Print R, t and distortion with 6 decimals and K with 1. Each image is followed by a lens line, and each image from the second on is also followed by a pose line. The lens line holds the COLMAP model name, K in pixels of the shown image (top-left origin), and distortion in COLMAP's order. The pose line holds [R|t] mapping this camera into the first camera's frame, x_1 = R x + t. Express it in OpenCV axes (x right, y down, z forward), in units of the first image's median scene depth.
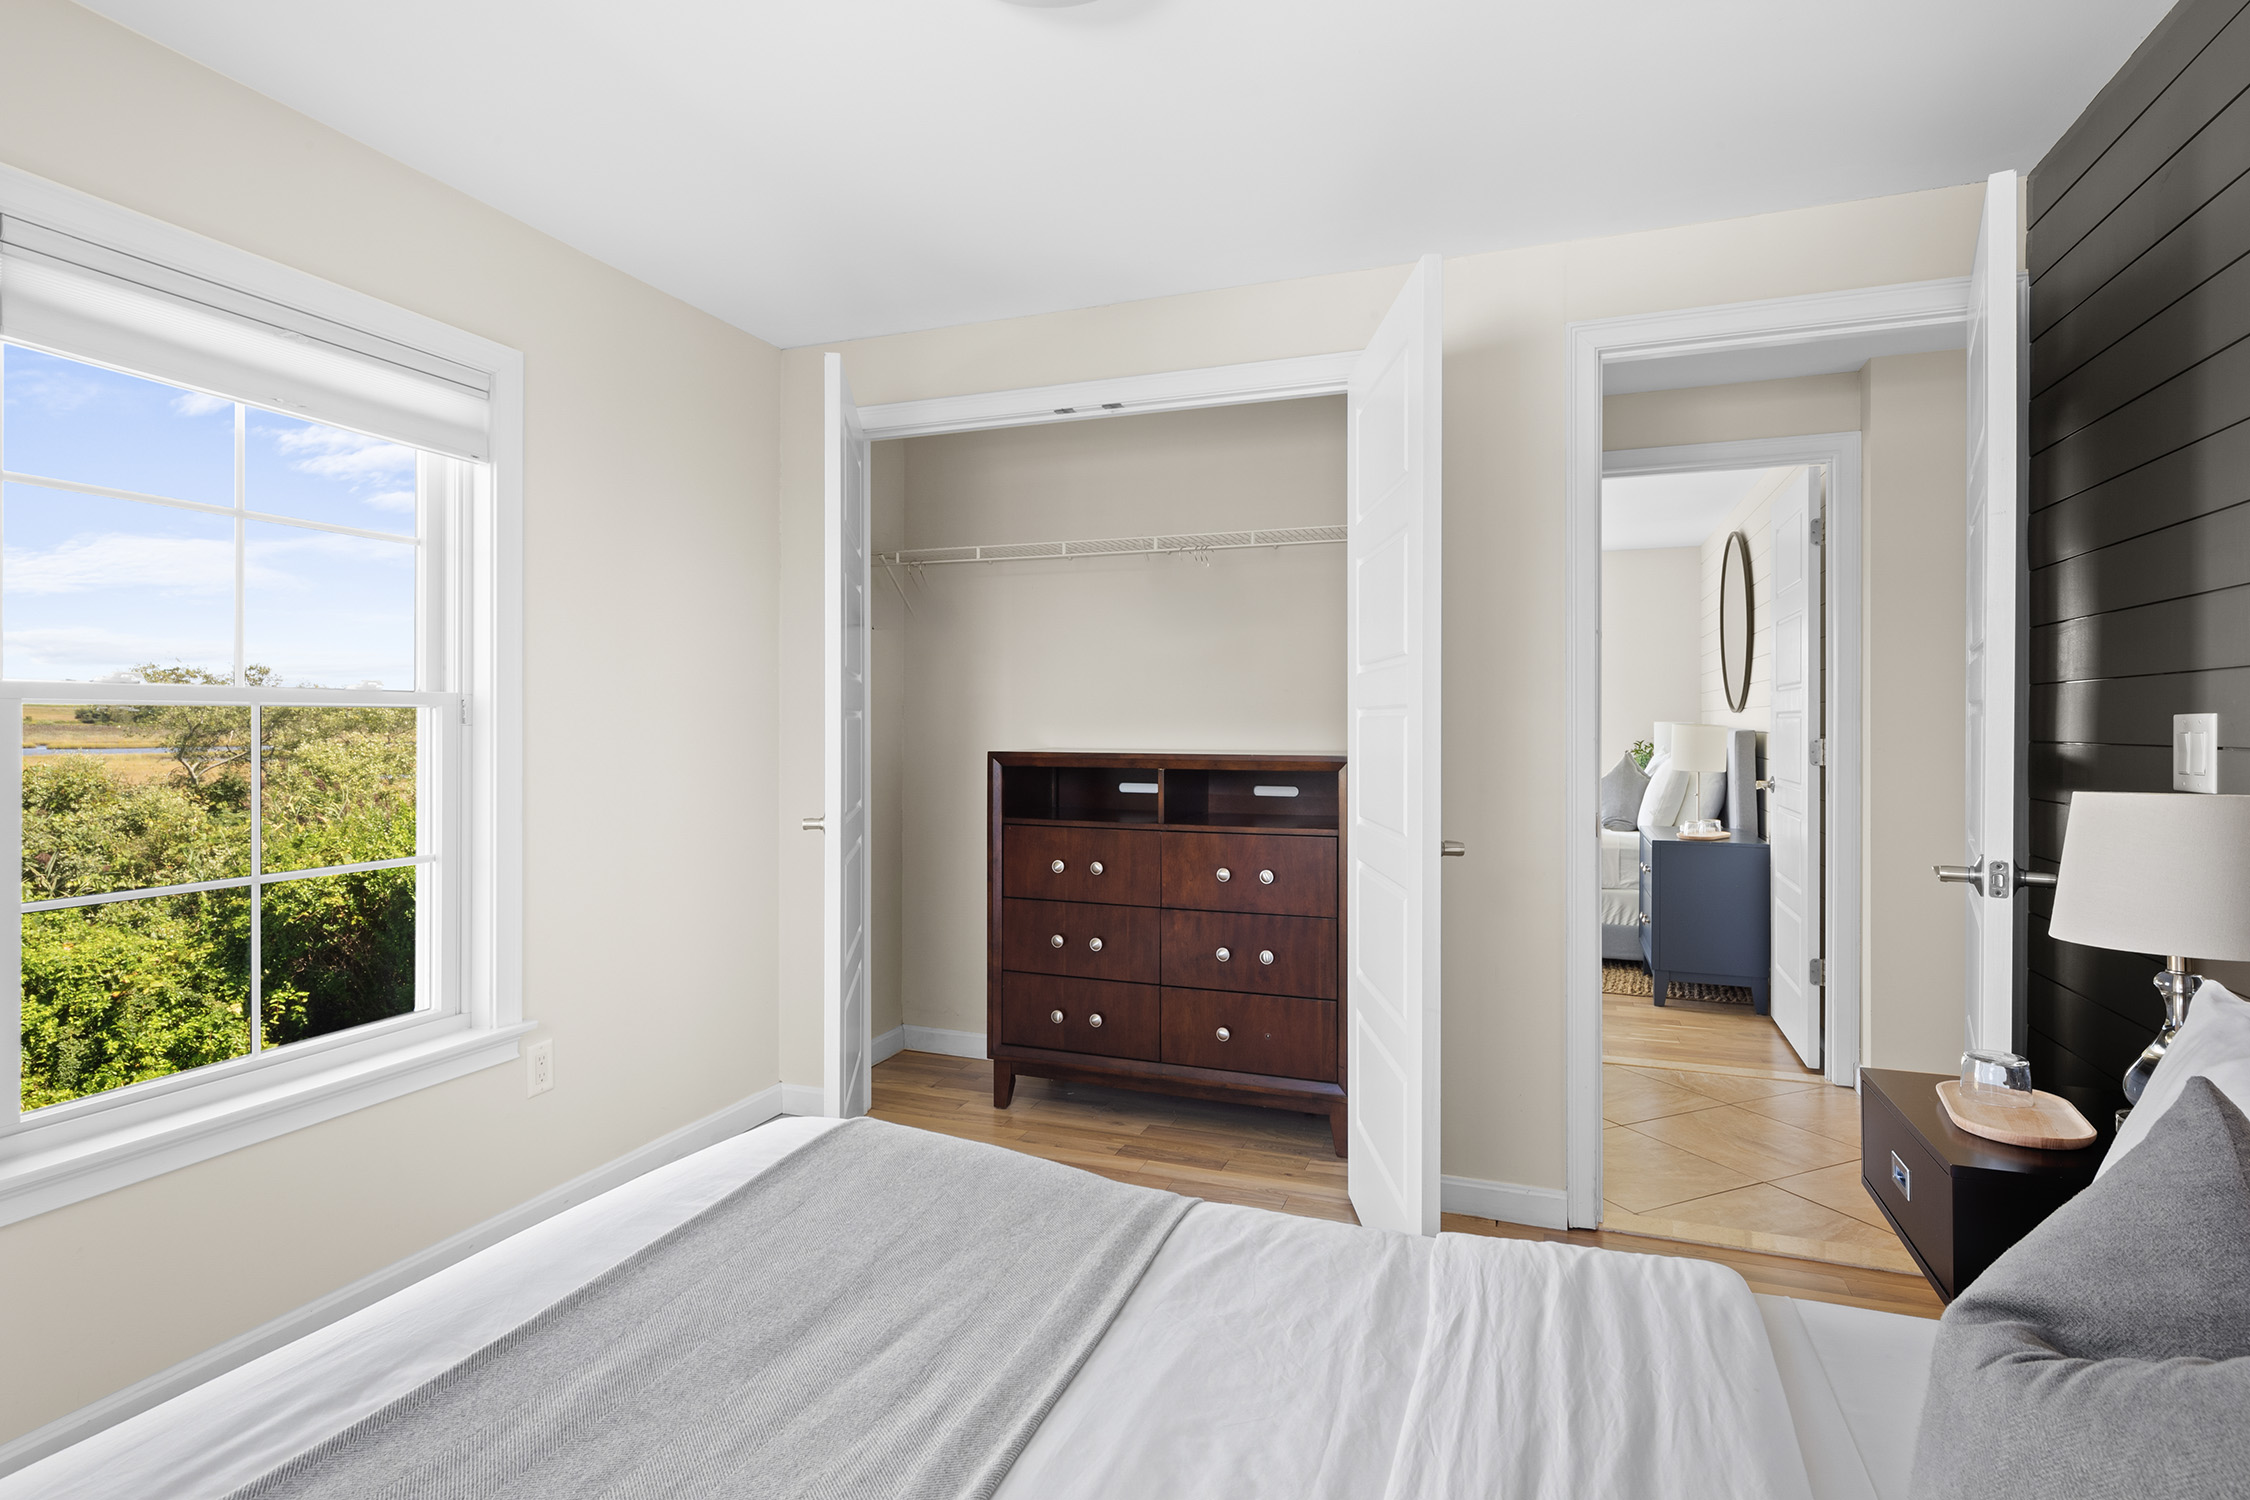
lens RADIAL K [[1104.8, 0, 1139.5], [0, 1104.8, 726.6], [0, 0, 1]] dist [0.001513, -0.000079]
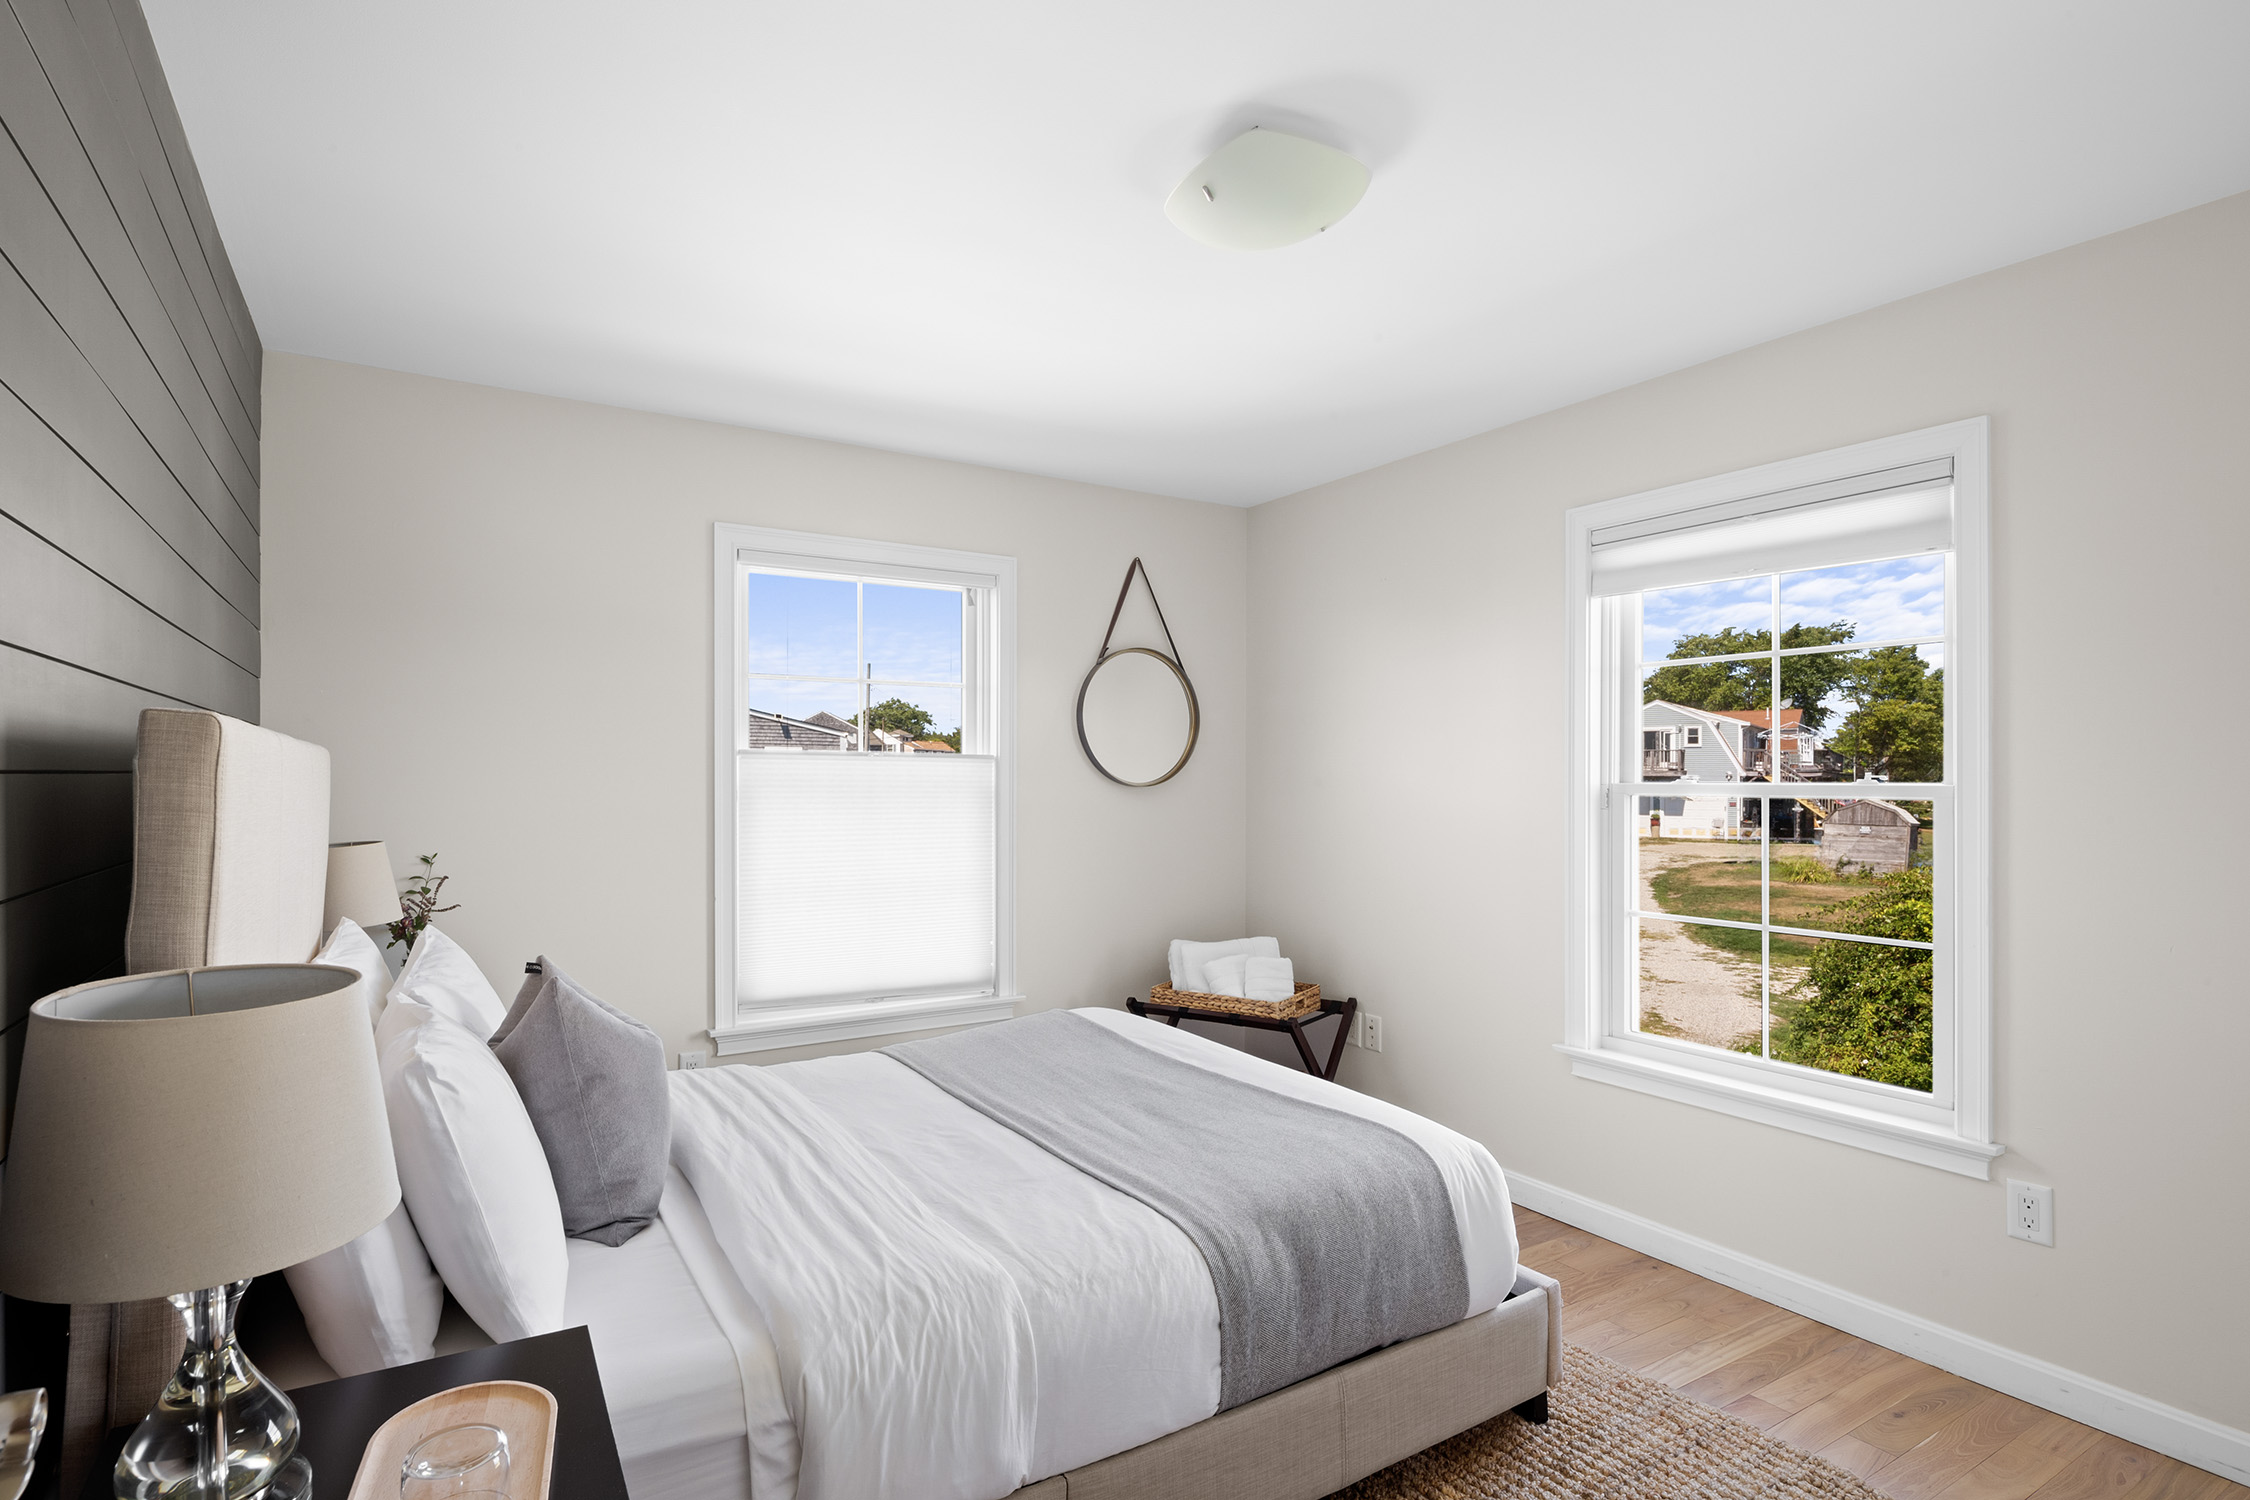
lens RADIAL K [[1149.5, 0, 1125.0], [0, 1149.5, 750.0], [0, 0, 1]] dist [0.002141, 0.000015]
pose [[-0.604089, -0.019869, -0.796669, 1.425874], [-0.005956, 0.999774, -0.020418, -0.079007], [0.796895, -0.007590, -0.604071, 2.237014]]
